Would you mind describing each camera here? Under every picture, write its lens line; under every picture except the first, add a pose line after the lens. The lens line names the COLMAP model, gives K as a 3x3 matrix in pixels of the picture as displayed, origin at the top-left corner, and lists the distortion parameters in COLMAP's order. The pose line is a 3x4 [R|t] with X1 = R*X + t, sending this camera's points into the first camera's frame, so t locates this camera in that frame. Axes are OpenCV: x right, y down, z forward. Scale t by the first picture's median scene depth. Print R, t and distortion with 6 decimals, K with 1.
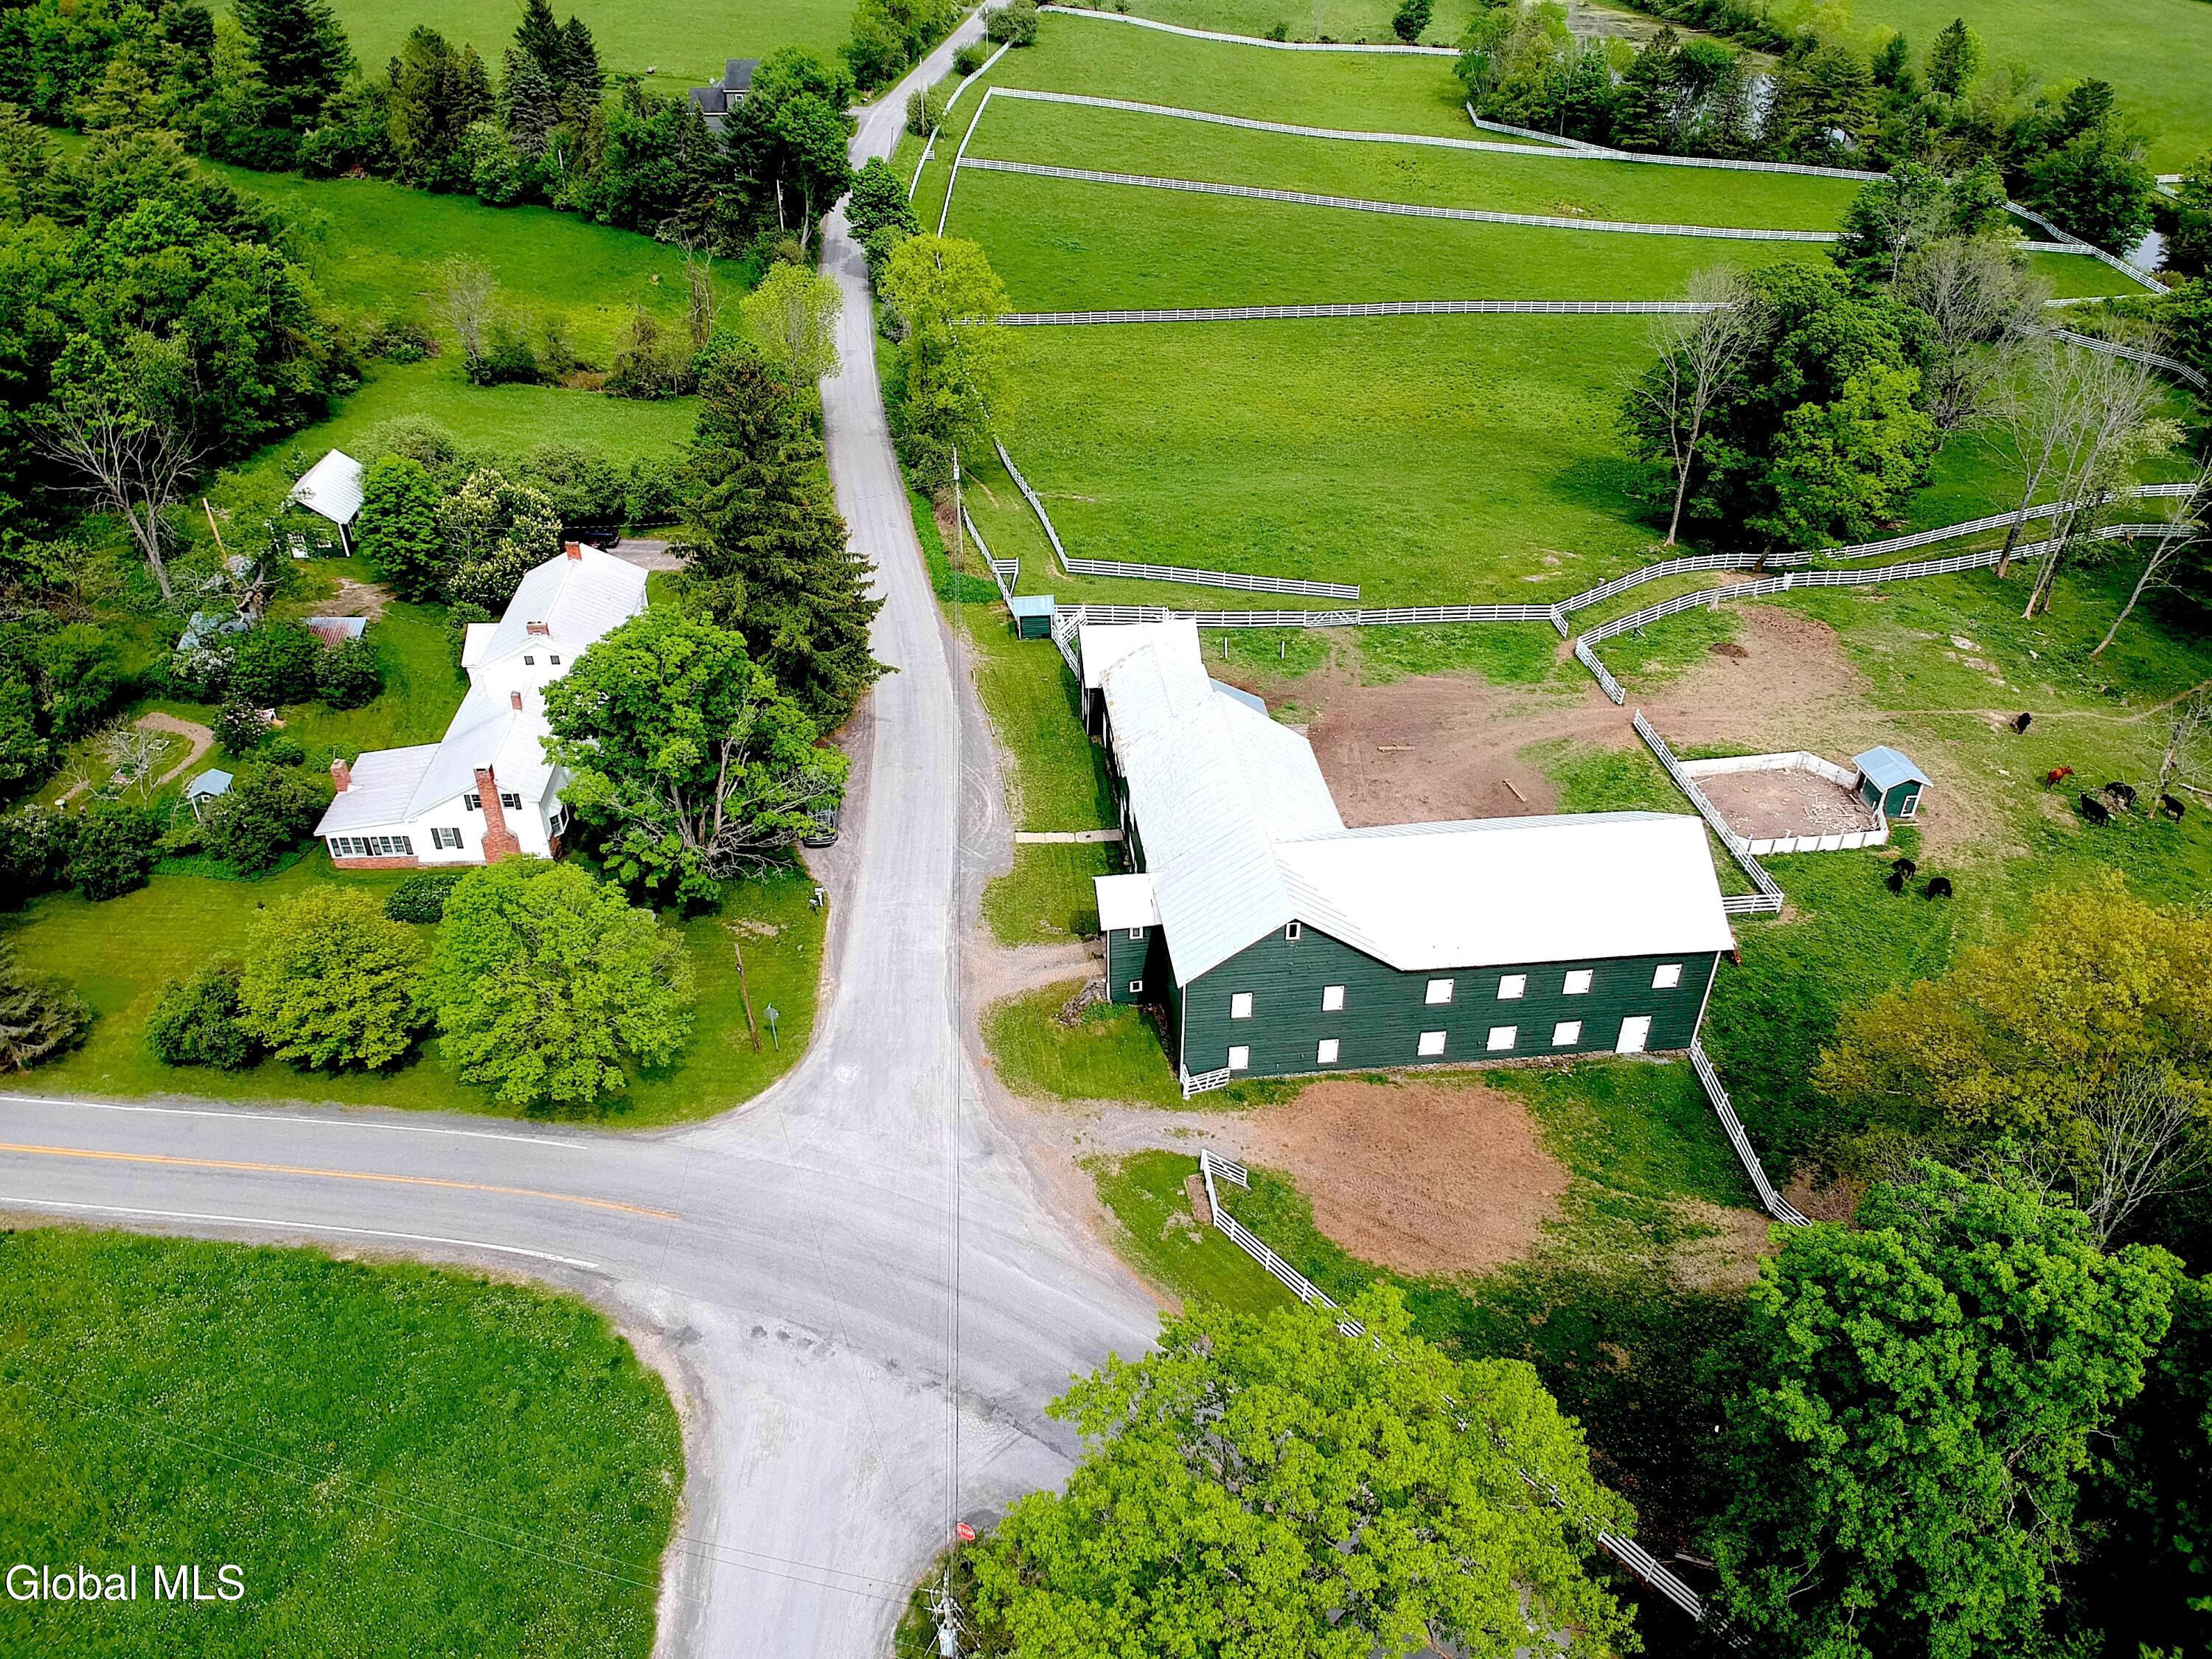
lens RADIAL K [[1616.3, 0, 1108.5], [0, 1616.3, 802.5], [0, 0, 1]] dist [0.097672, -0.171799]
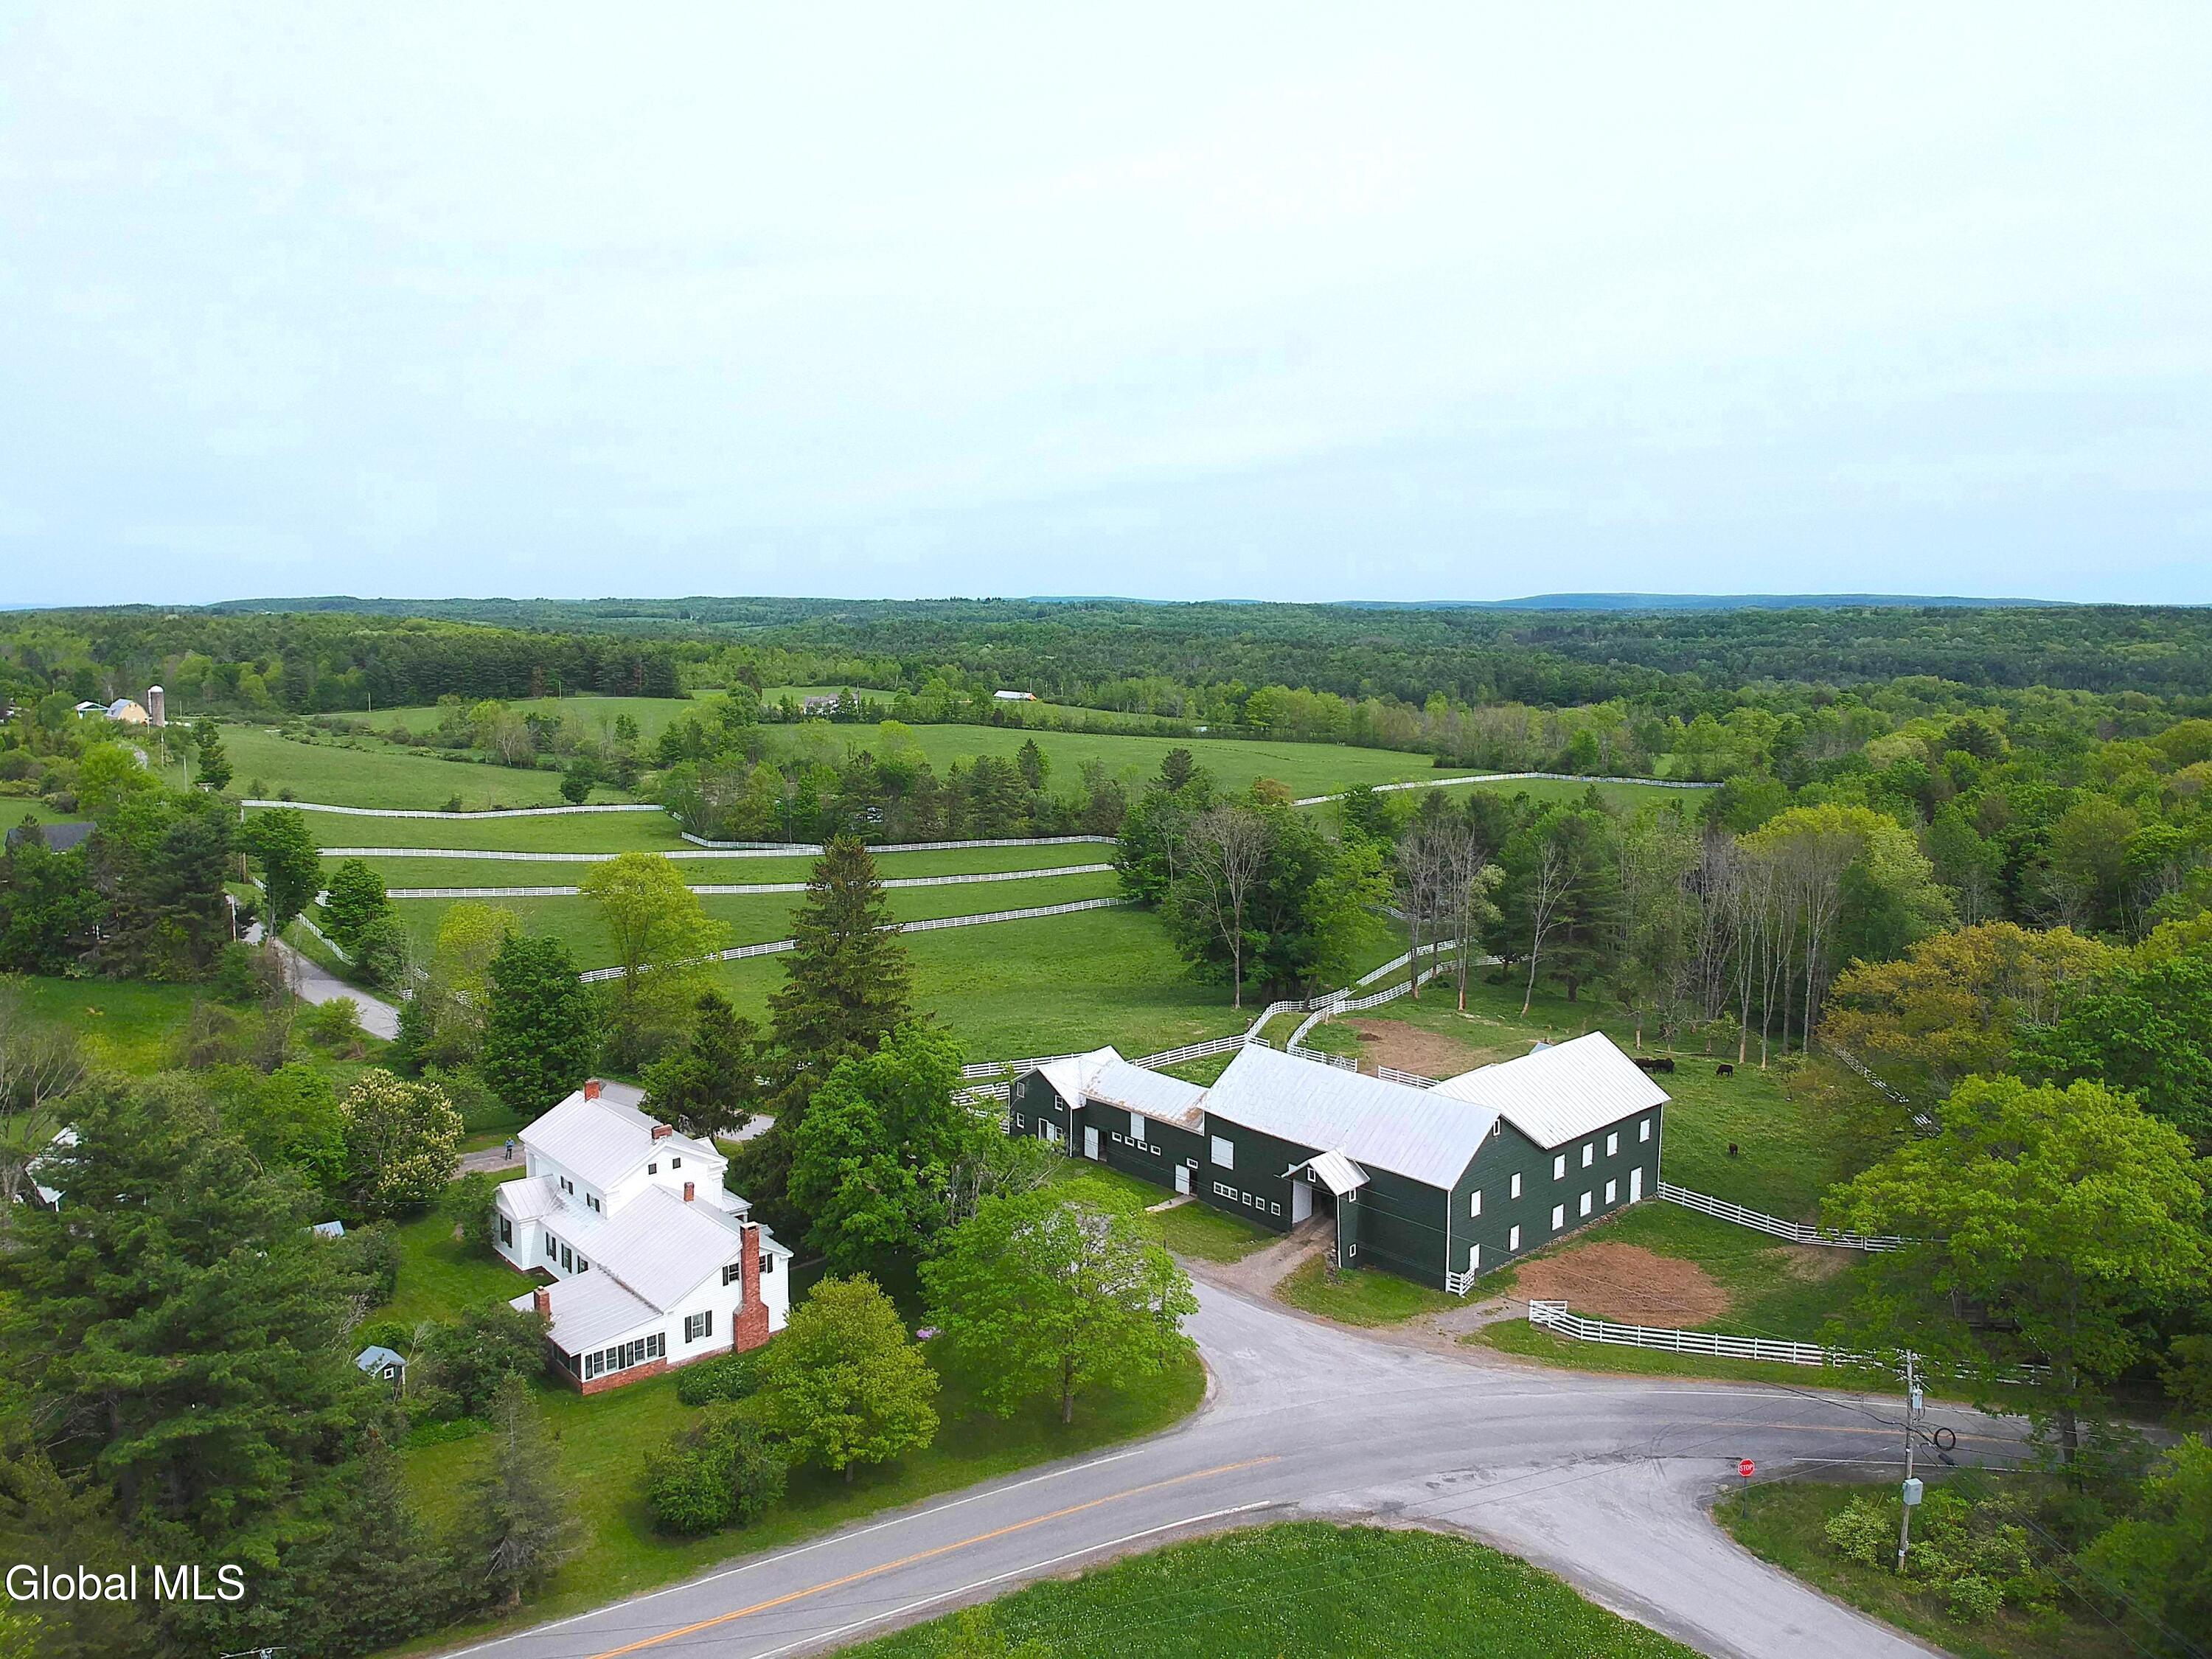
lens RADIAL K [[1618.6, 0, 1107.0], [0, 1618.6, 799.4], [0, 0, 1]] dist [0.120157, -0.232564]
pose [[0.798593, -0.075167, 0.597159, -0.698219], [0.340953, 0.874117, -0.345935, 0.151253], [-0.495983, 0.479864, 0.723692, 0.042630]]
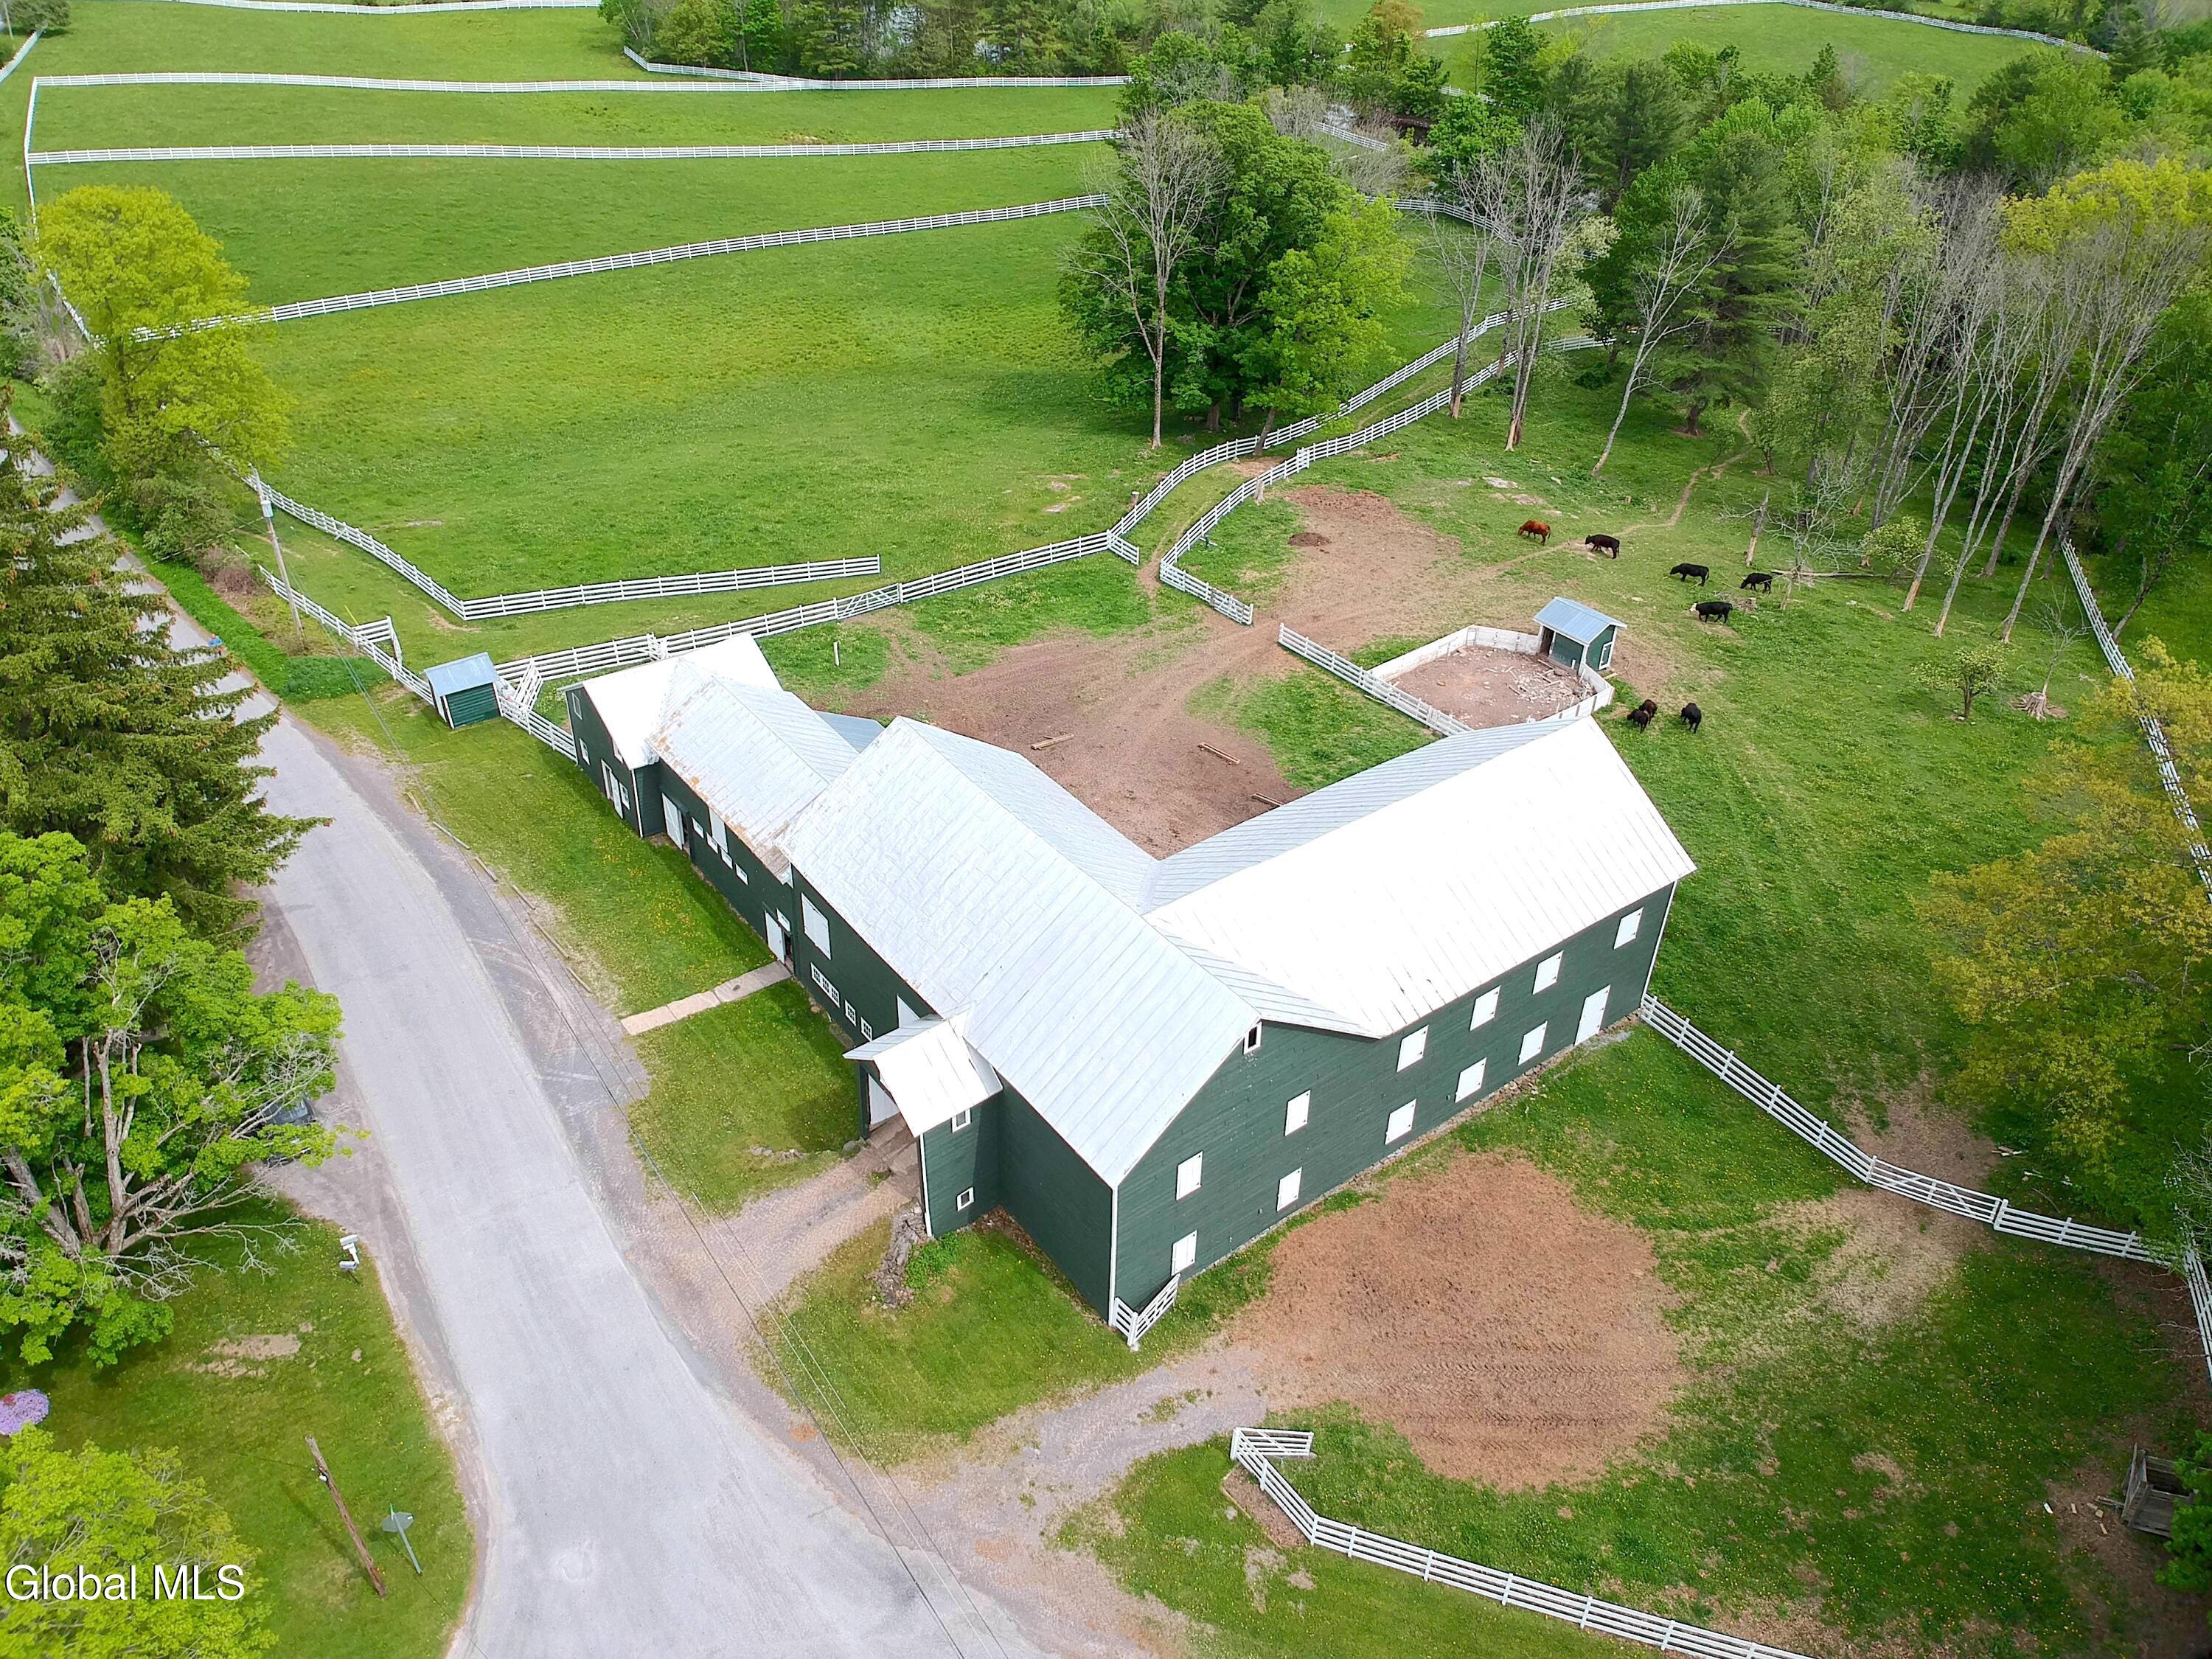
lens RADIAL K [[1630.0, 0, 1112.9], [0, 1630.0, 793.1], [0, 0, 1]] dist [0.083898, -0.158855]
pose [[0.862938, -0.266427, 0.429365, -0.137967], [0.269568, 0.961421, 0.054797, -0.047495], [-0.427400, 0.068457, 0.901467, 0.331276]]
